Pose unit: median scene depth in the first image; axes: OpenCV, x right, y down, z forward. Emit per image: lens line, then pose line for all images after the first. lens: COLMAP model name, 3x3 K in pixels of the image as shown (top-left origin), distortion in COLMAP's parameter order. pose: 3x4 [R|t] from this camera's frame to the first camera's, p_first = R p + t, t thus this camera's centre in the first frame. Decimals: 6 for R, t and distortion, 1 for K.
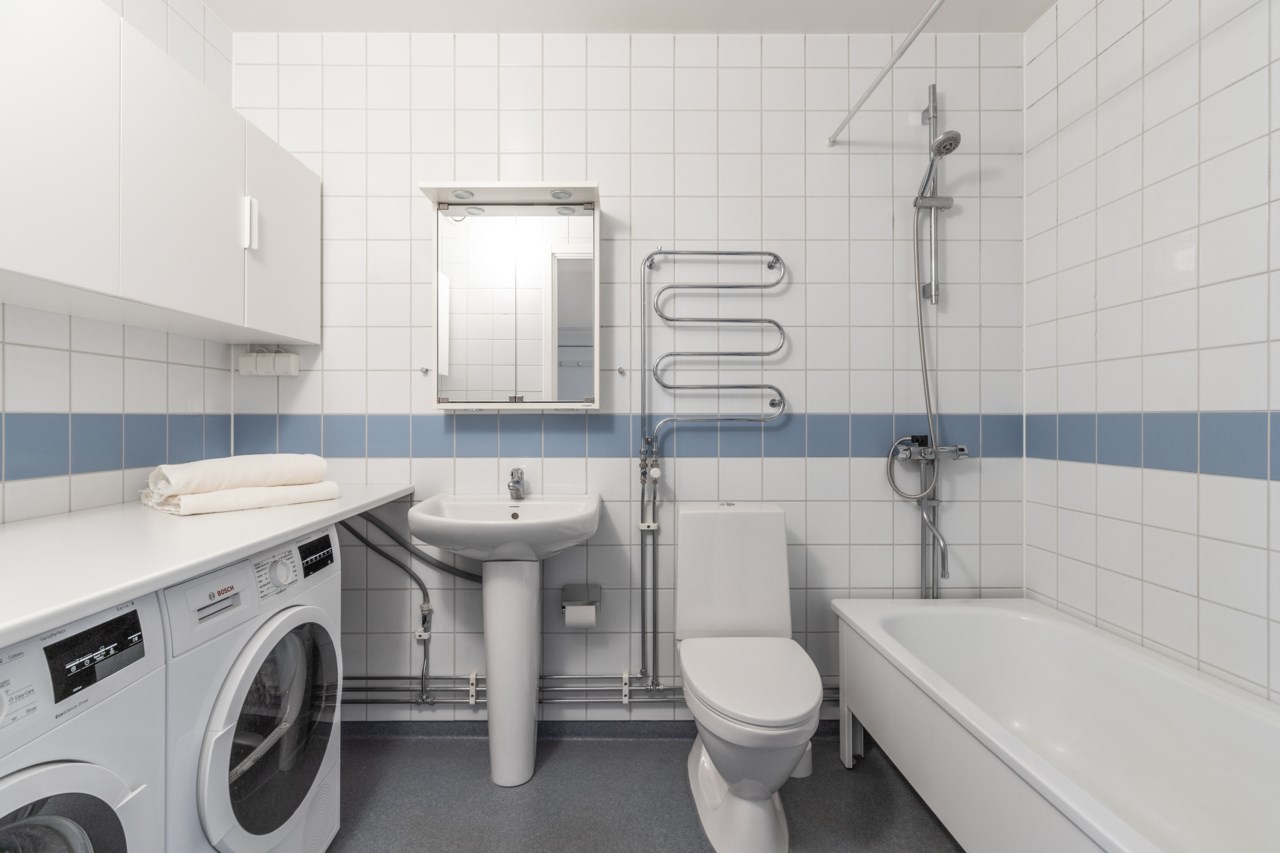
lens RADIAL K [[574.8, 0, 632.2], [0, 574.8, 422.5], [0, 0, 1]] dist [-0.000942, 0.000068]
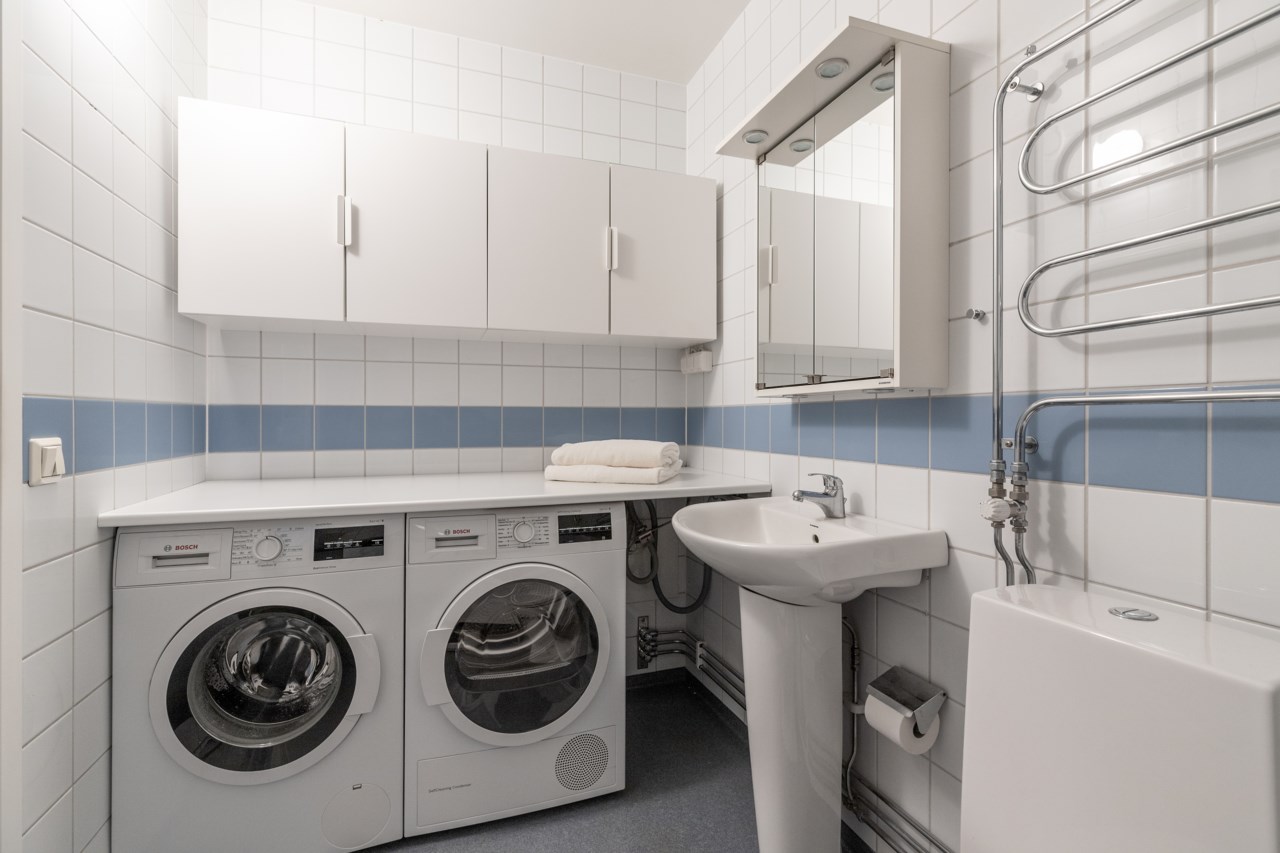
lens RADIAL K [[574.8, 0, 635.7], [0, 574.8, 419.3], [0, 0, 1]] dist [-0.000942, 0.000068]
pose [[0.312766, 0.001448, -0.949829, 0.402287], [-0.005697, 0.999984, -0.000352, 0.011244], [0.949813, 0.005521, 0.312769, 0.526877]]
